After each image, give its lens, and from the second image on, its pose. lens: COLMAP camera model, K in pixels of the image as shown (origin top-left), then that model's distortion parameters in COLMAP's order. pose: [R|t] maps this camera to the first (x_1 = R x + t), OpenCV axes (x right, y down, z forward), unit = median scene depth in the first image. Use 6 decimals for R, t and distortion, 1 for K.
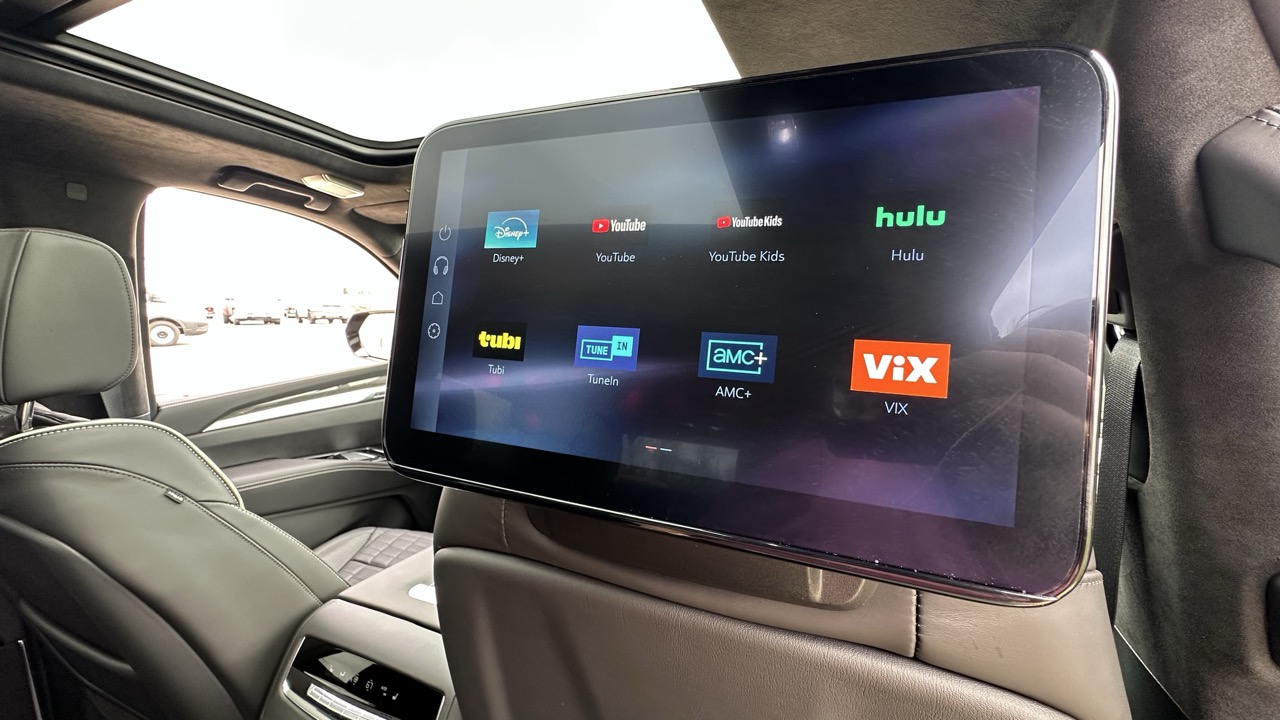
lens RADIAL K [[511.9, 0, 640.0], [0, 511.9, 360.0], [0, 0, 1]] dist [-0.000353, 0.000413]
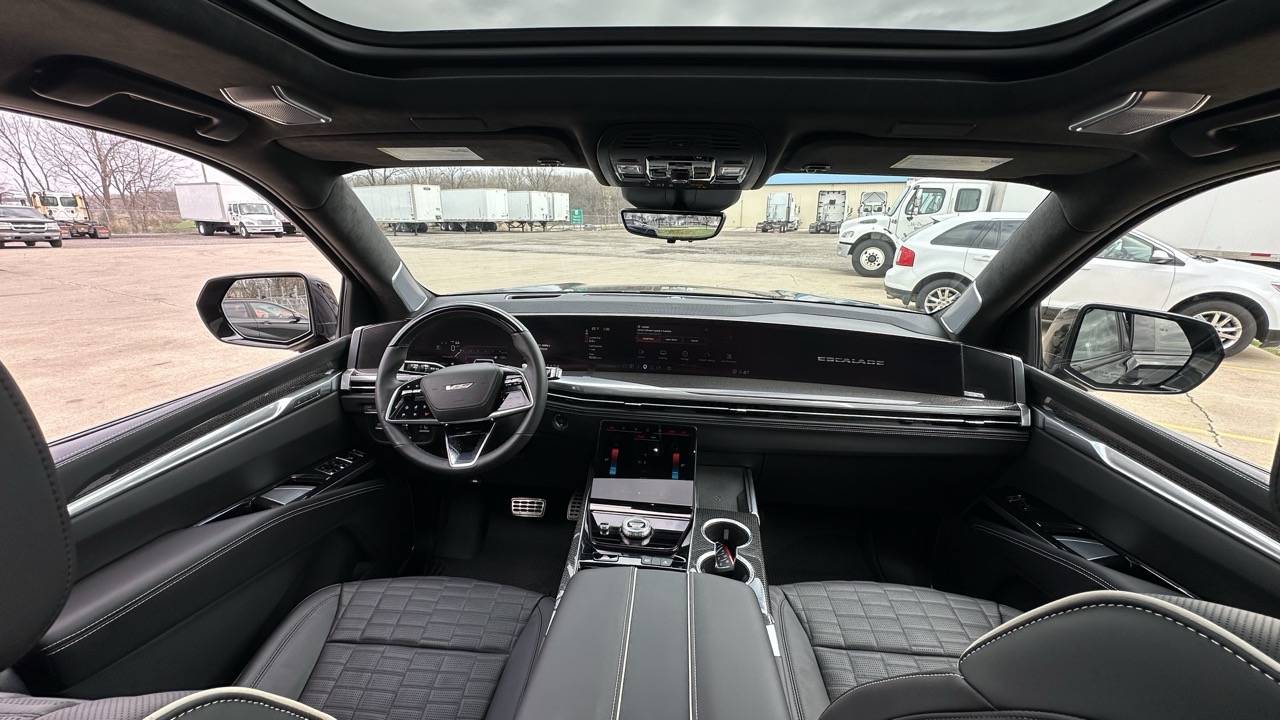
lens RADIAL K [[511.9, 0, 640.0], [0, 511.9, 360.0], [0, 0, 1]] dist [-0.000353, 0.000413]
pose [[0.947250, -0.086989, 0.308463, -1.360167], [0.036260, 0.985369, 0.166533, -0.454945], [-0.318436, -0.146563, 0.936545, 0.955357]]
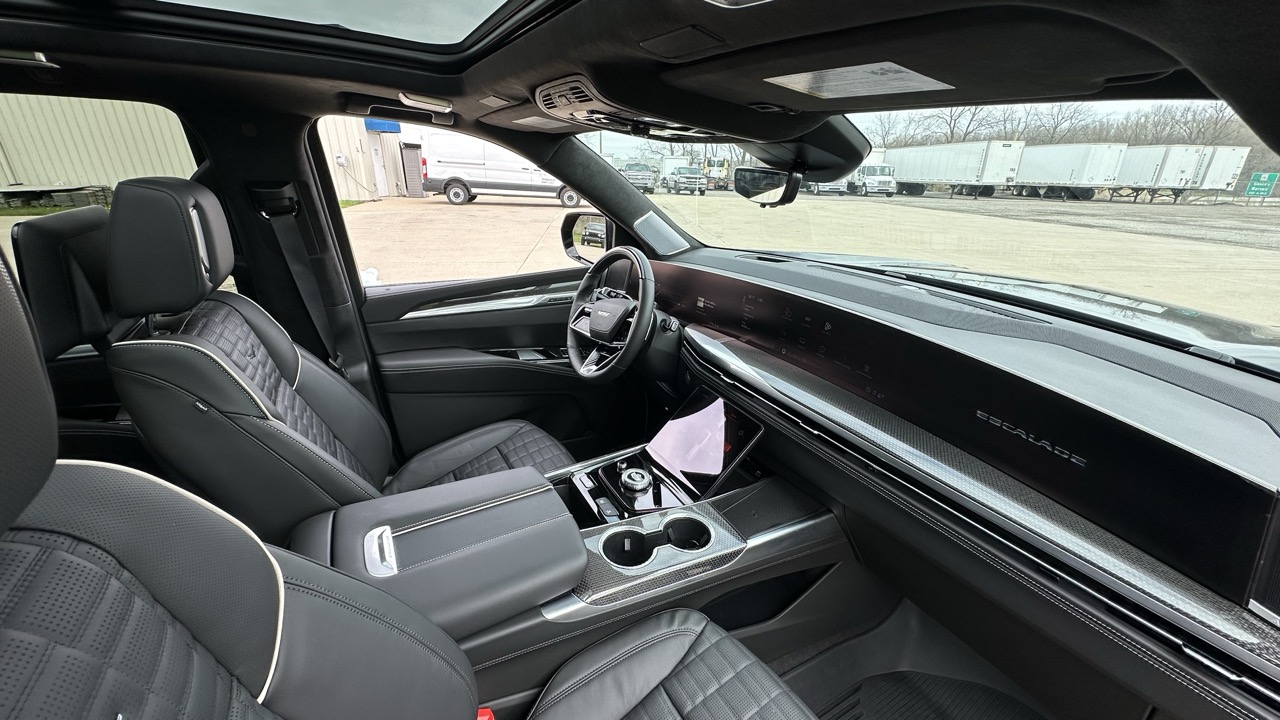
lens RADIAL K [[511.9, 0, 640.0], [0, 511.9, 360.0], [0, 0, 1]] dist [-0.000353, 0.000413]
pose [[0.790421, 0.227057, -0.568928, 1.232772], [-0.087983, 0.961217, 0.261383, -0.514572], [0.606212, -0.156547, 0.779743, 1.330031]]
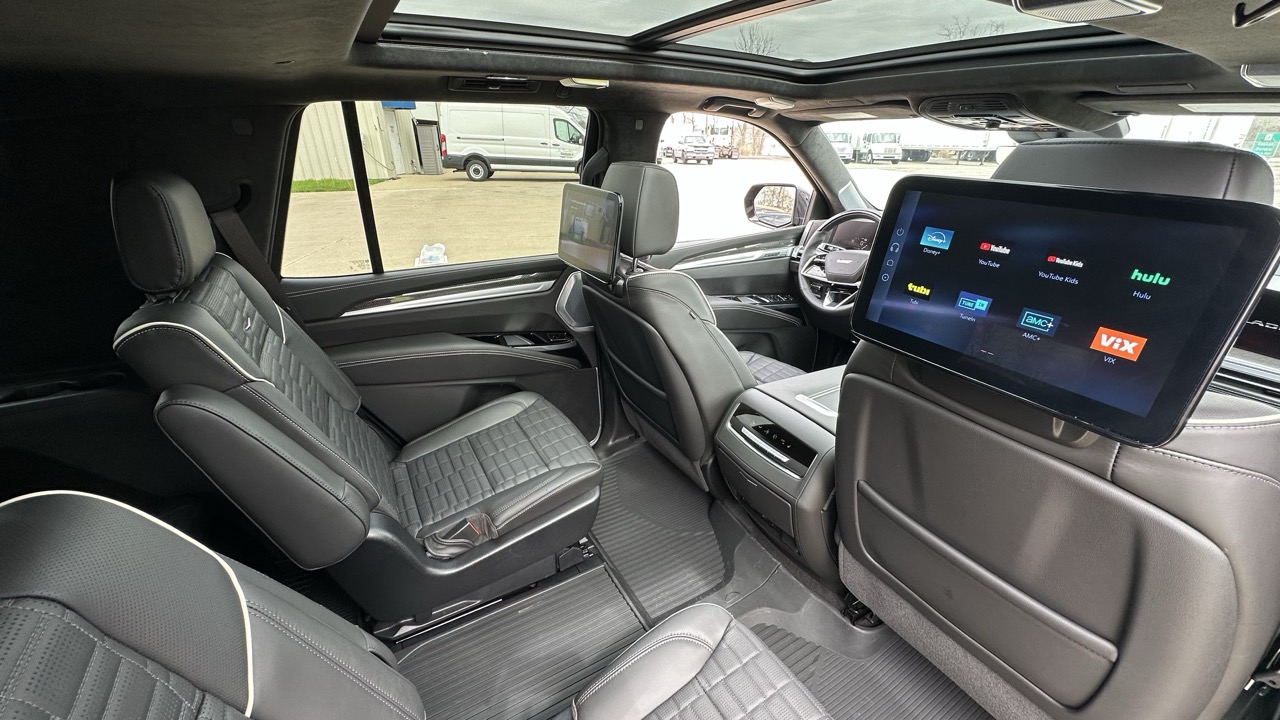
lens RADIAL K [[511.9, 0, 640.0], [0, 511.9, 360.0], [0, 0, 1]] dist [-0.000353, 0.000413]
pose [[0.801459, 0.234680, -0.550081, 0.042753], [-0.067434, 0.949387, 0.306784, -0.289533], [0.594236, -0.208780, 0.776720, -1.264188]]
